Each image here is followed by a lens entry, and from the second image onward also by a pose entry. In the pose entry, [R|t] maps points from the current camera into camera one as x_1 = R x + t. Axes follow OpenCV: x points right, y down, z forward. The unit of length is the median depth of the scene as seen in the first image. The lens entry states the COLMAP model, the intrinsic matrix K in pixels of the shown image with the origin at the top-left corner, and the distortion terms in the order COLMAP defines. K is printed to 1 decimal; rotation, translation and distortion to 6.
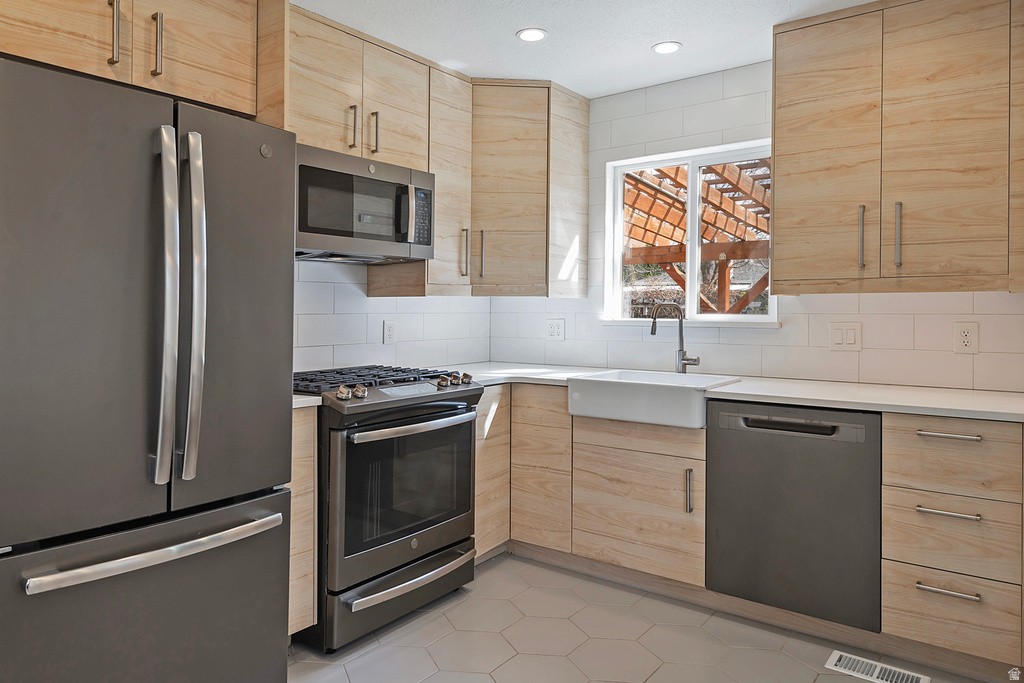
lens RADIAL K [[644.6, 0, 544.7], [0, 644.6, 320.6], [0, 0, 1]] dist [0.022710, -0.010600]
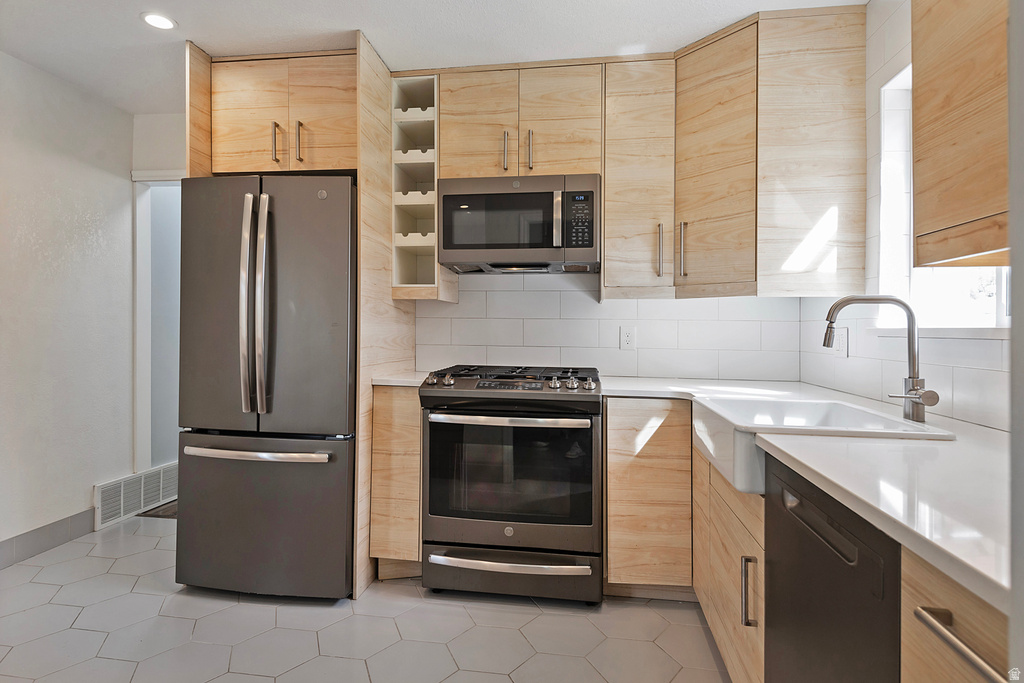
lens RADIAL K [[601.3, 0, 552.0], [0, 601.3, 342.6], [0, 0, 1]] dist [0.008682, -0.001741]
pose [[0.459087, 0.020261, -0.888160, 0.617386], [-0.026394, 0.999610, 0.009161, 0.021961], [0.887999, 0.019236, 0.459442, 0.530467]]
